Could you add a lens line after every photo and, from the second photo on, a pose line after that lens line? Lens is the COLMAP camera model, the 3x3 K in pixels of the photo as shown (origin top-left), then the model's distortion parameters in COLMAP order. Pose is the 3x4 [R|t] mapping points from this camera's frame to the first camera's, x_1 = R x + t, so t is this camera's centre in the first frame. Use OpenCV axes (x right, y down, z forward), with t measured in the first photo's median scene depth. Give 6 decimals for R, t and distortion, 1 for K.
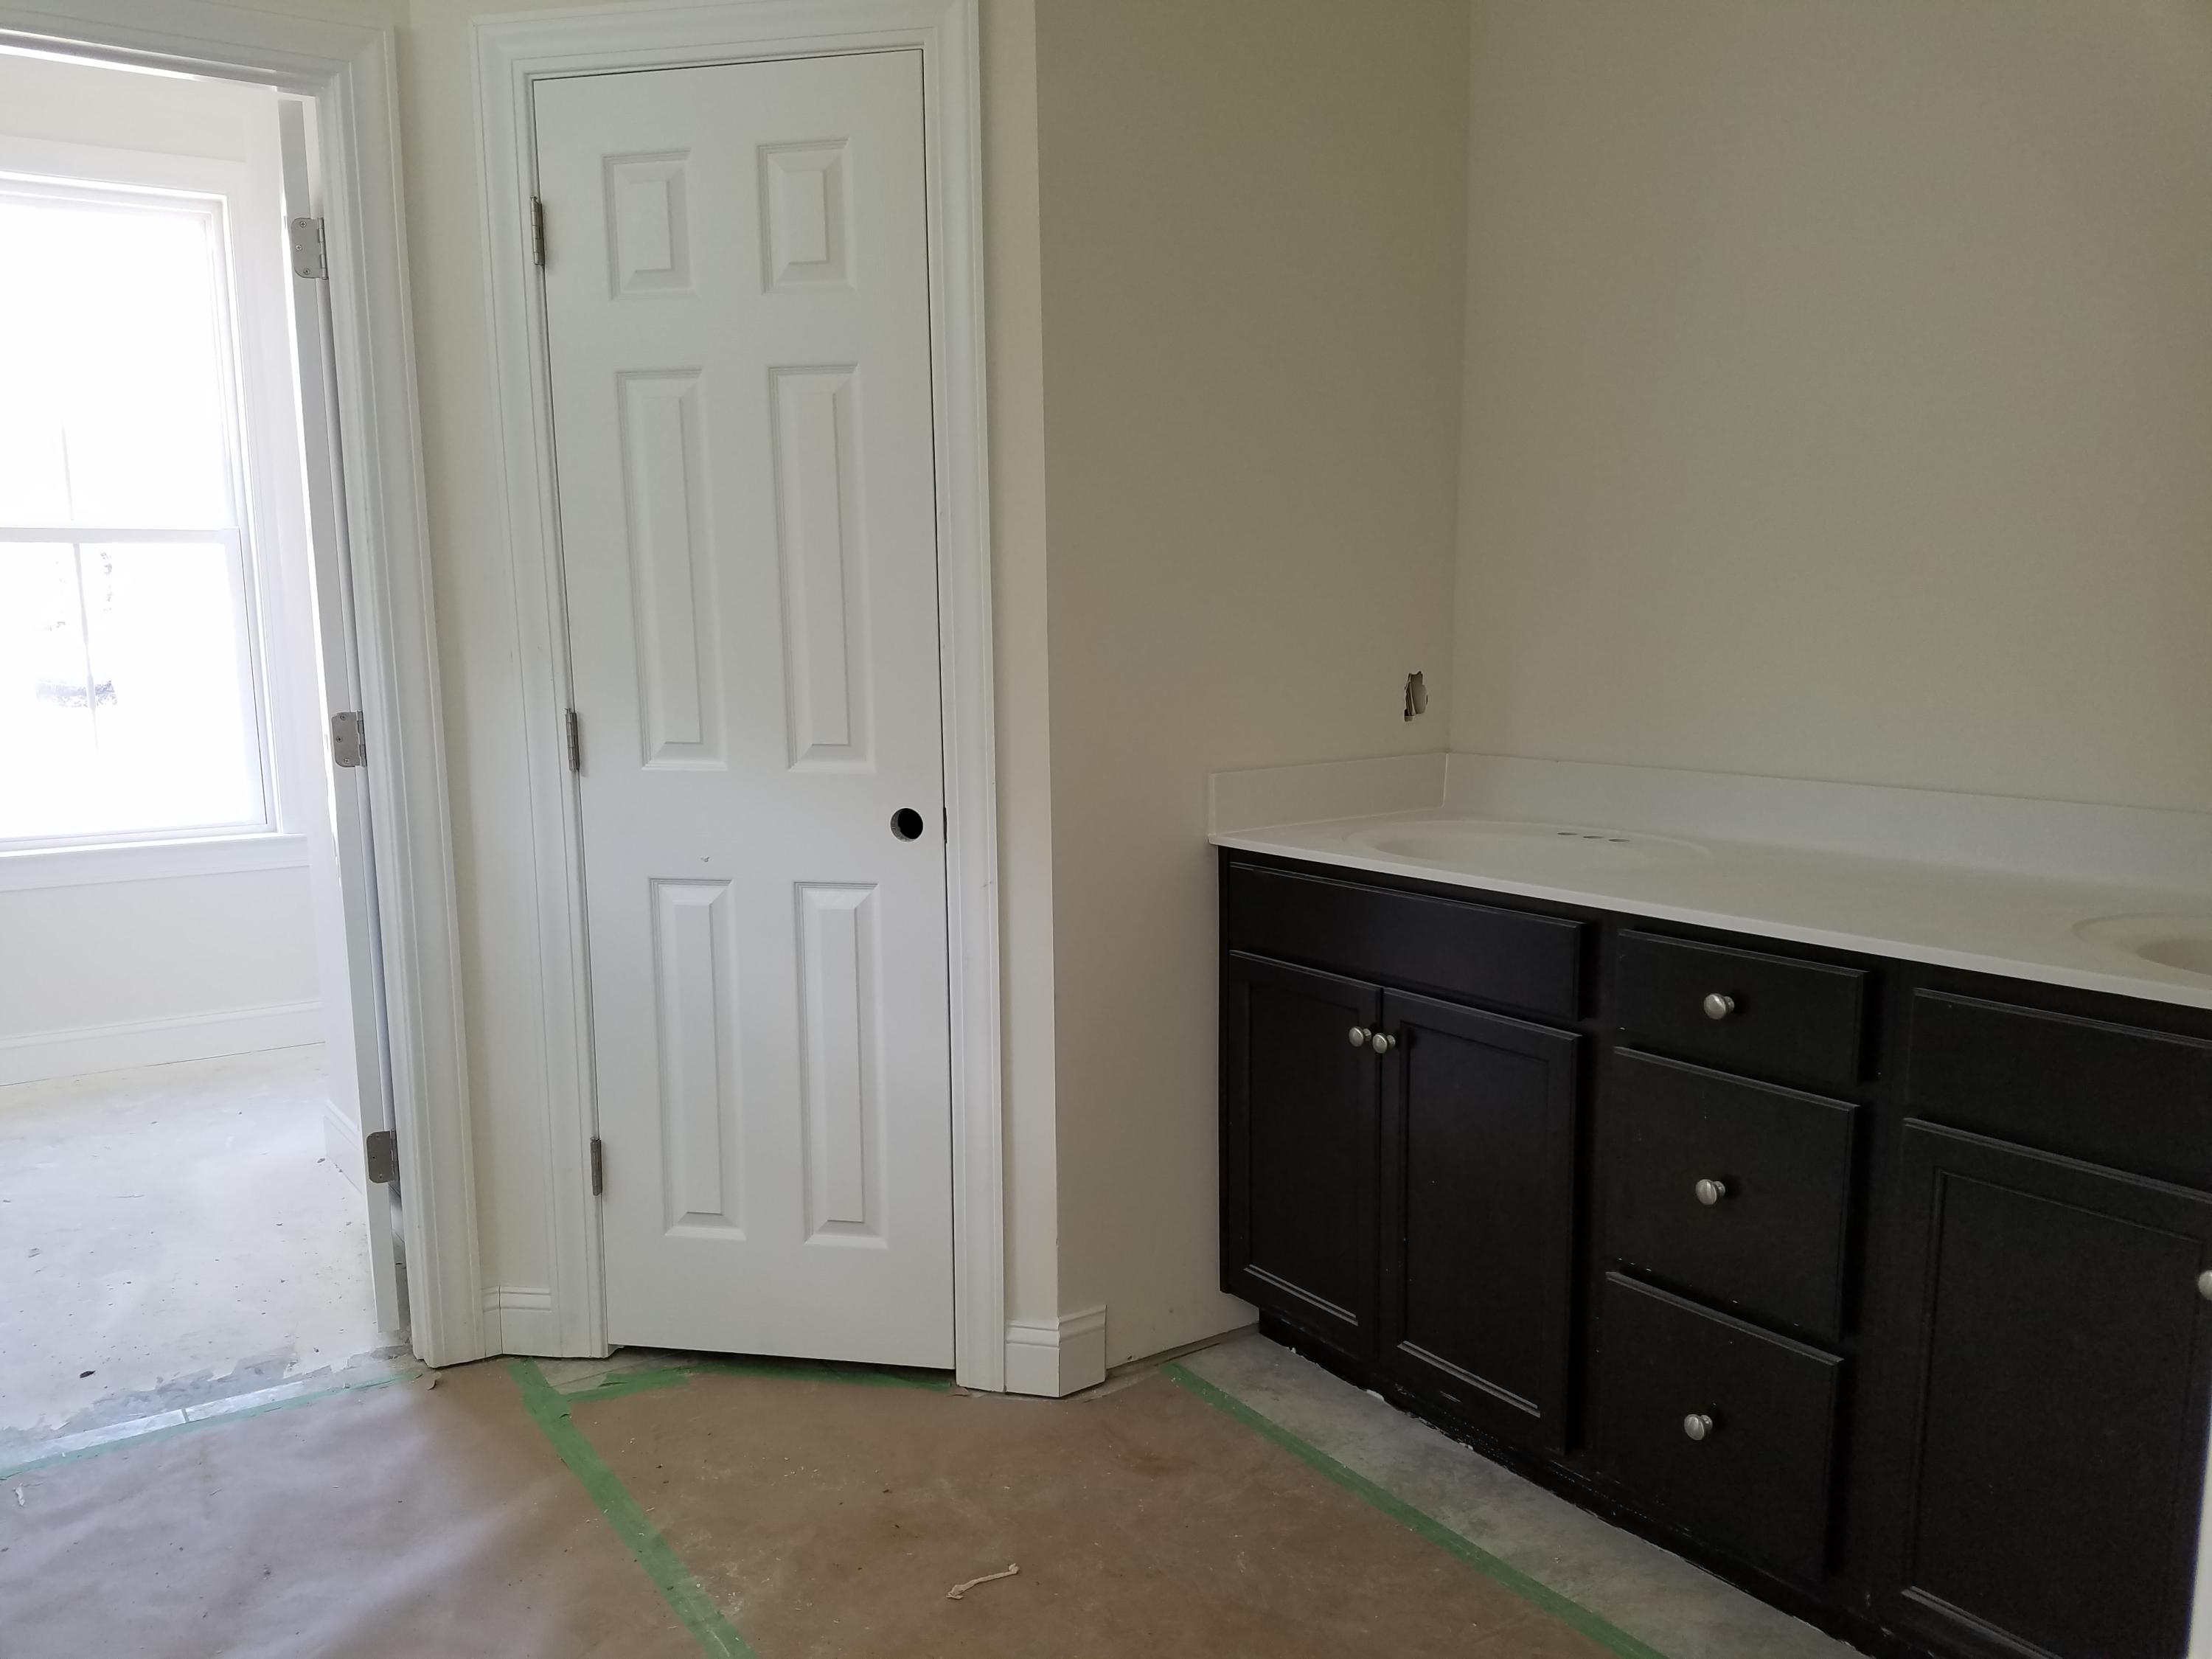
lens RADIAL K [[1679.9, 0, 1075.3], [0, 1679.9, 837.2], [0, 0, 1]] dist [0.060093, -0.115587]
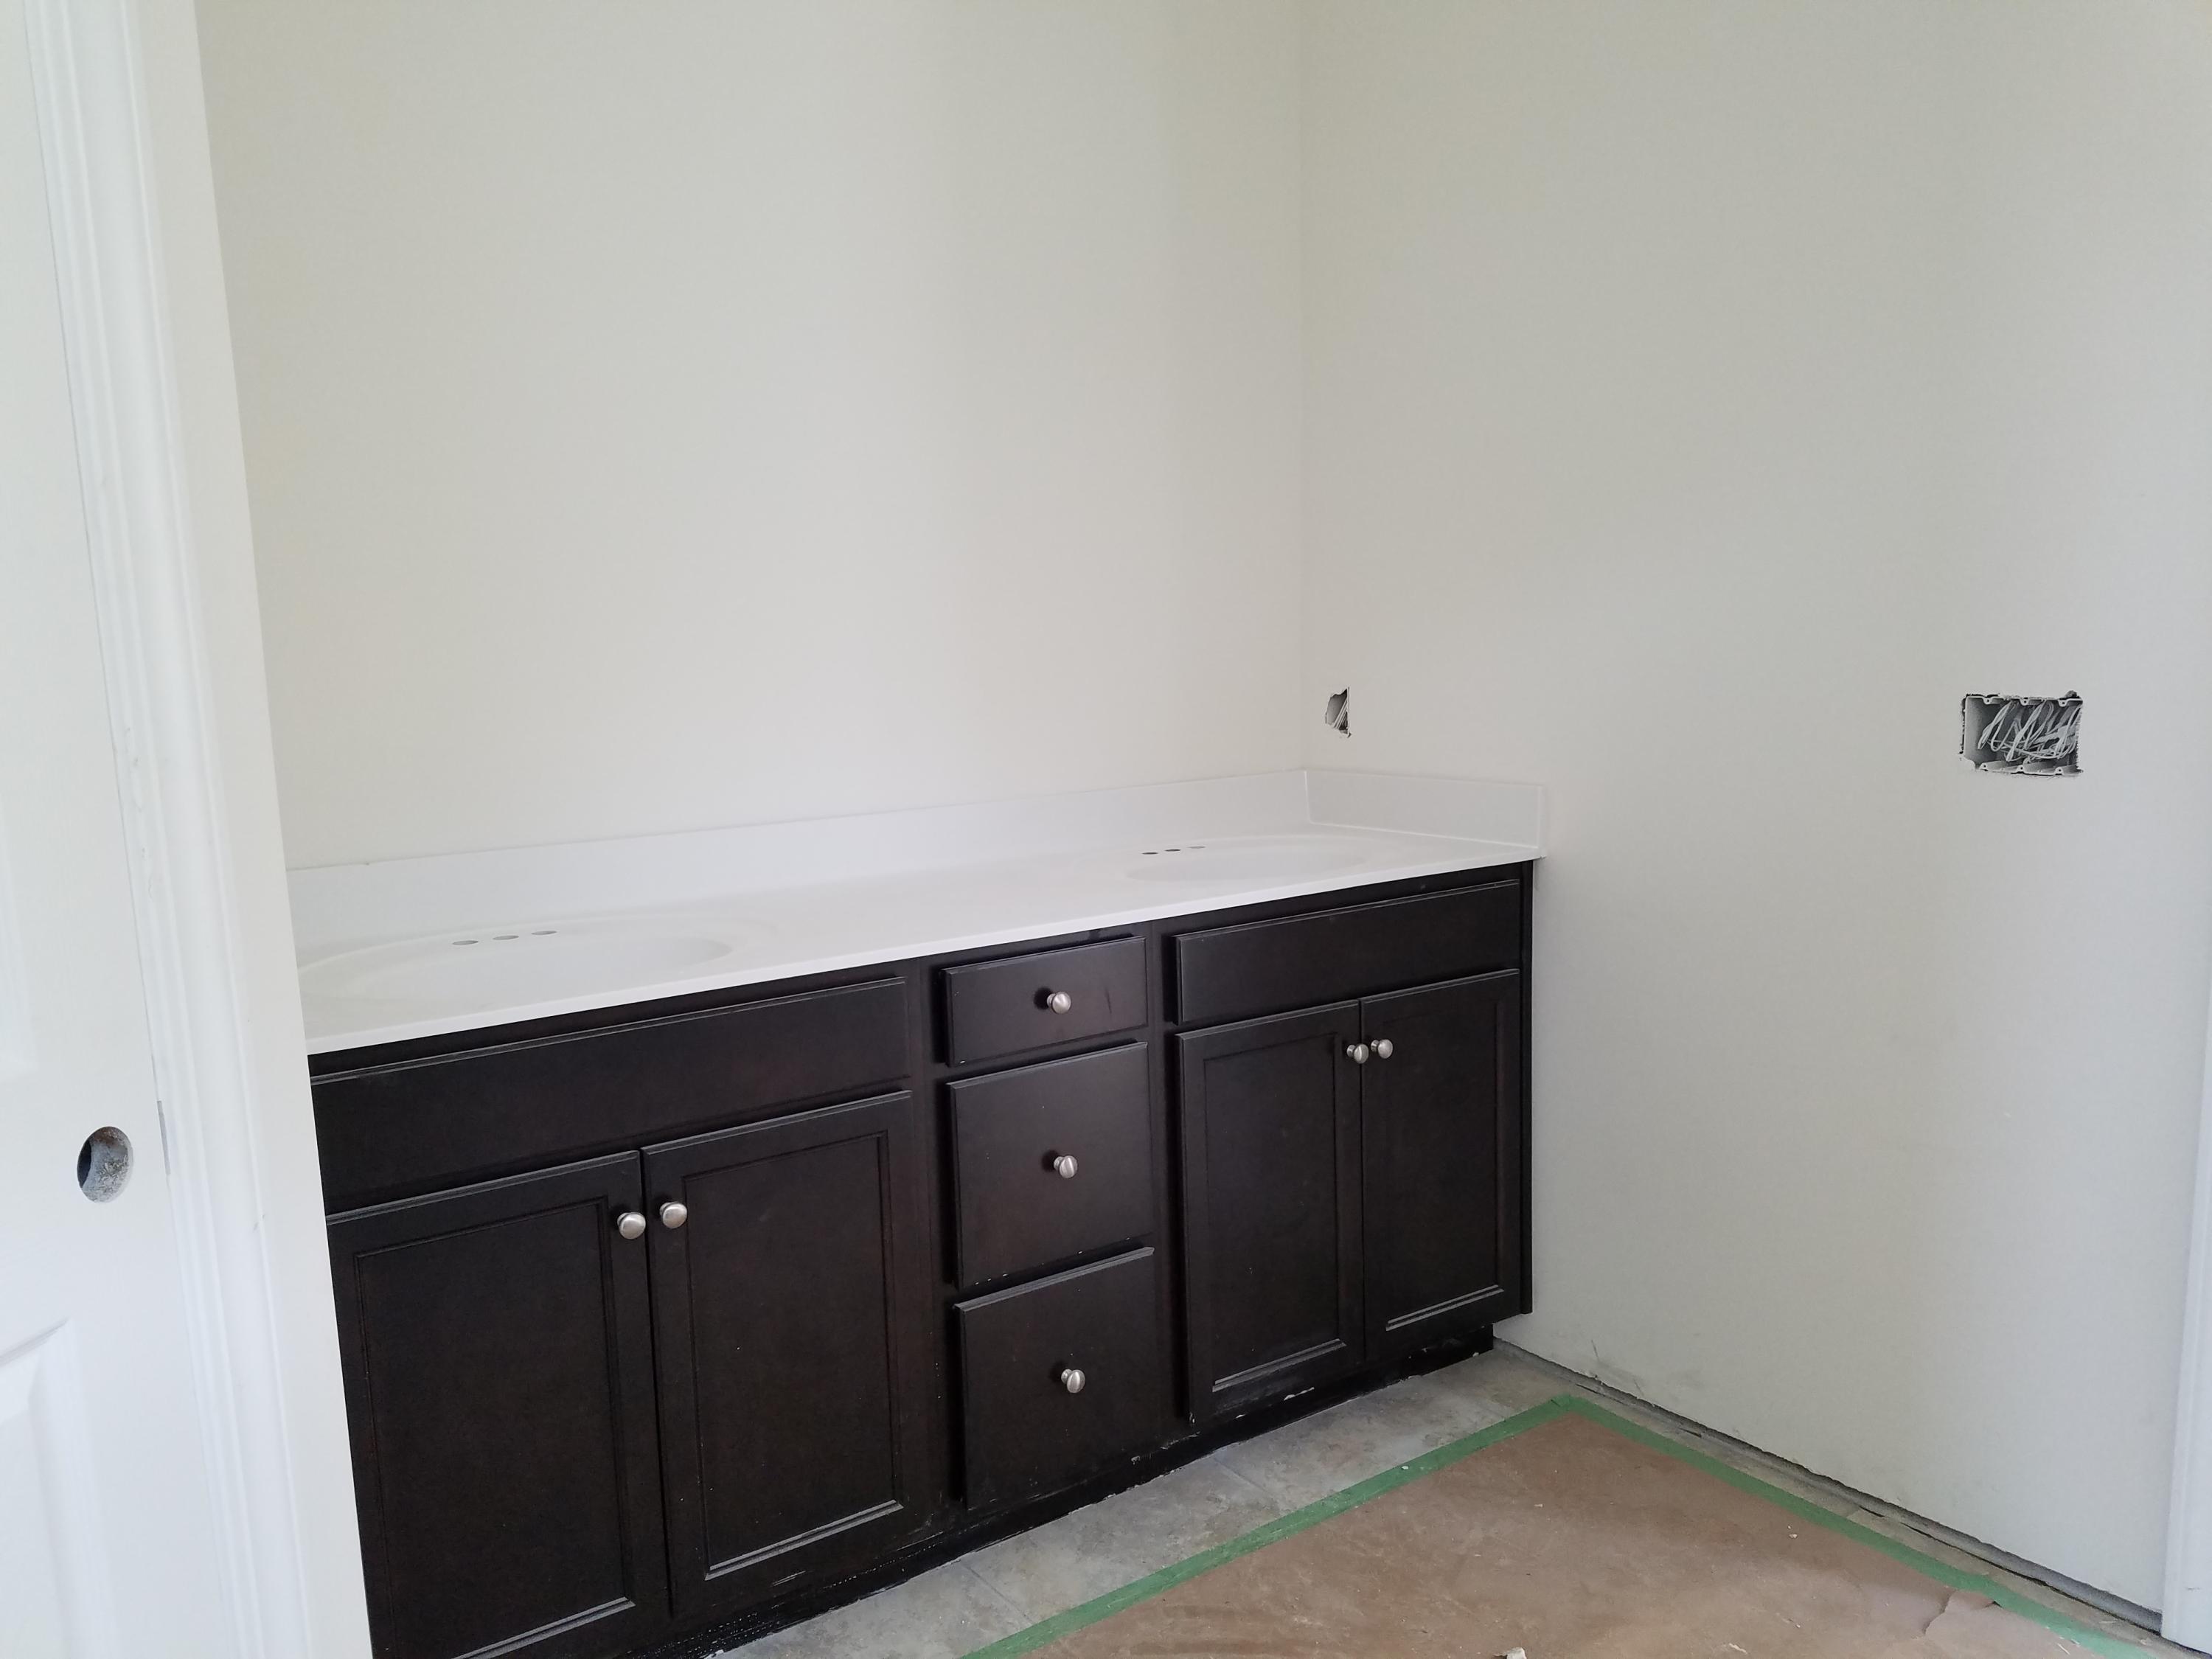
lens RADIAL K [[1679.9, 0, 1075.3], [0, 1679.9, 837.2], [0, 0, 1]] dist [0.060093, -0.115587]
pose [[-0.012395, -0.117212, 0.993030, -0.647048], [0.162264, 0.979707, 0.117665, -0.125487], [-0.986669, 0.162592, 0.006875, 0.870349]]
